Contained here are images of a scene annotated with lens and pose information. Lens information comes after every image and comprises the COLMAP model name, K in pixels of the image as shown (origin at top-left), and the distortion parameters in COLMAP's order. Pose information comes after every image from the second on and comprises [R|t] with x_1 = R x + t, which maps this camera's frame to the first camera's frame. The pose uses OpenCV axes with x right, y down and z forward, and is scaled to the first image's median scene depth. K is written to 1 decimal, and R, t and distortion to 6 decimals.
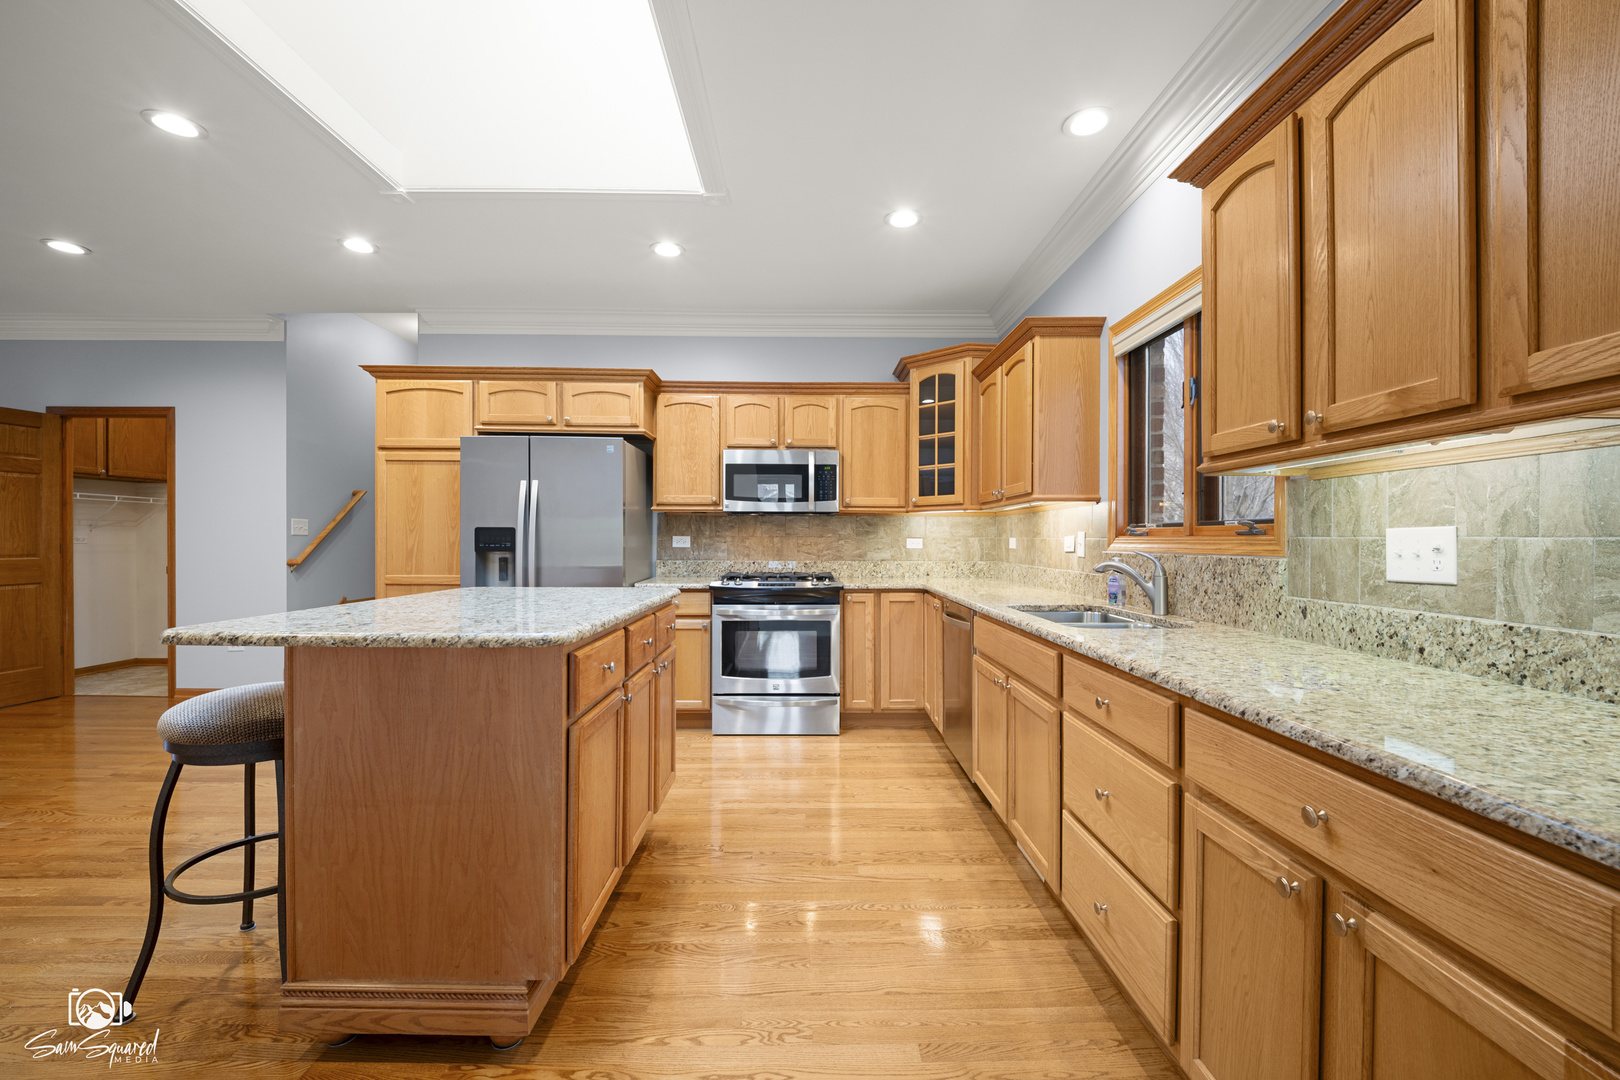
lens RADIAL K [[669.7, 0, 808.8], [0, 669.7, 539.0], [0, 0, 1]] dist [-0.002725, -0.005125]
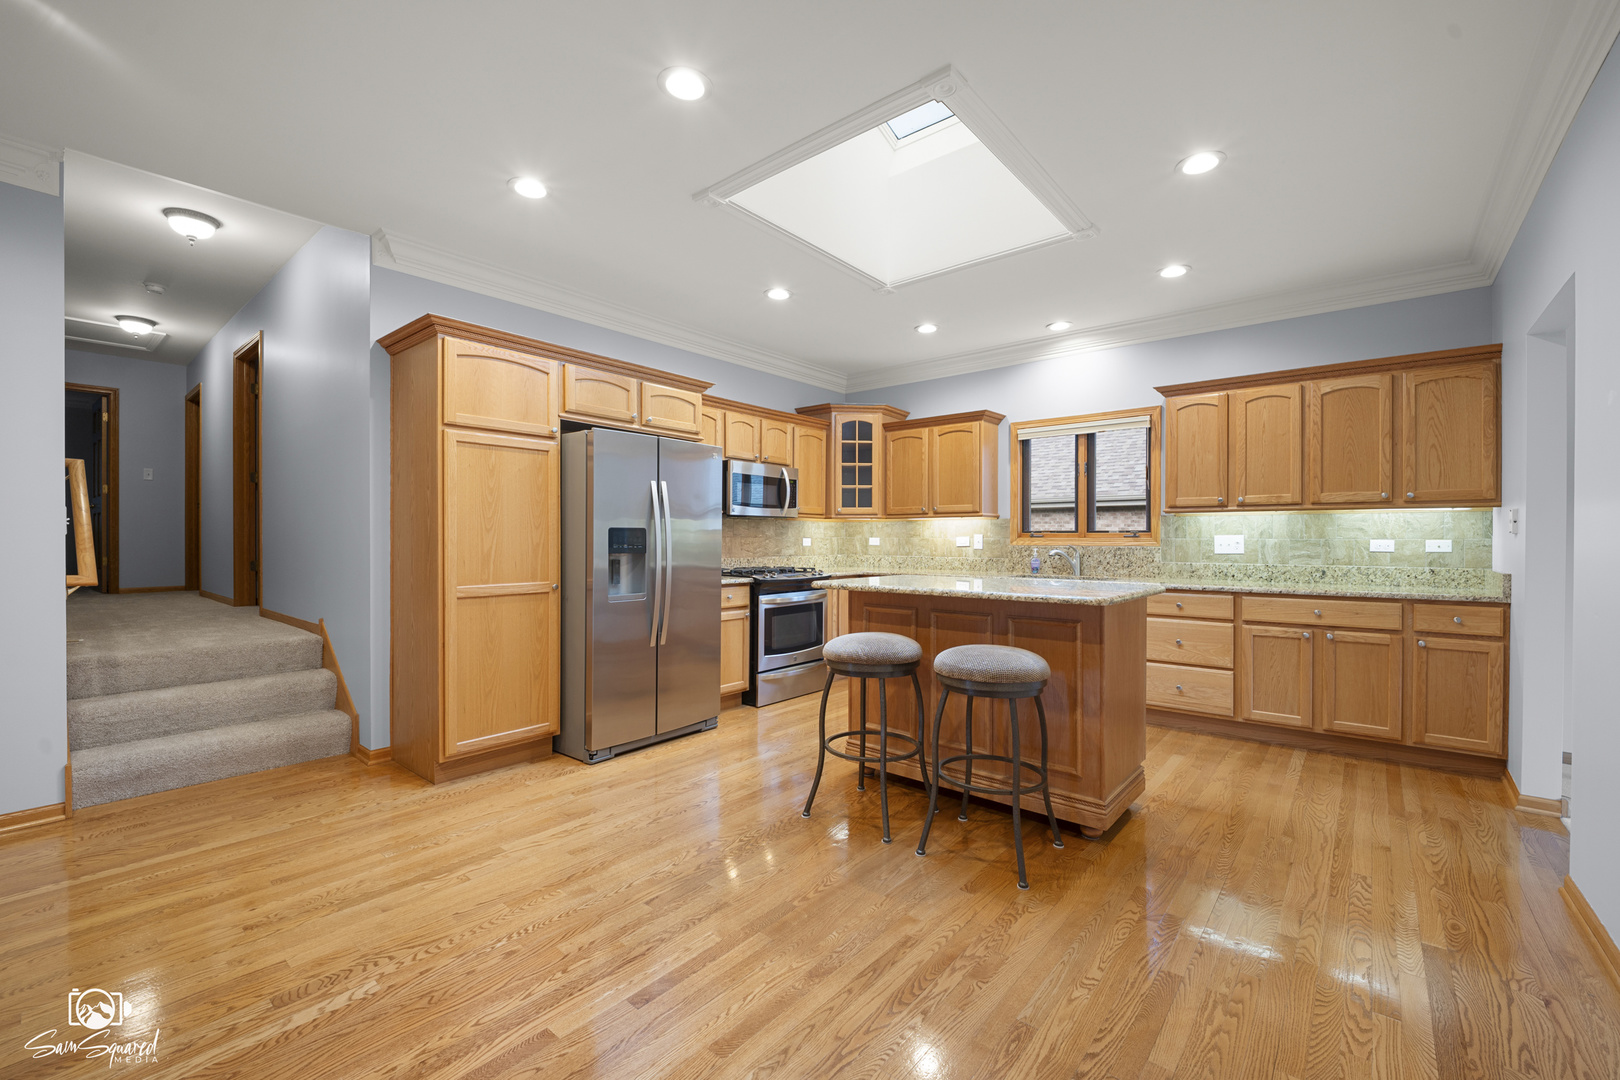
lens RADIAL K [[669.7, 0, 805.6], [0, 669.7, 537.6], [0, 0, 1]] dist [-0.002725, -0.005125]
pose [[0.656923, -0.001519, 0.753956, -0.961284], [0.000133, 0.999998, 0.001898, -0.004783], [-0.753958, -0.001146, 0.656922, 0.171400]]
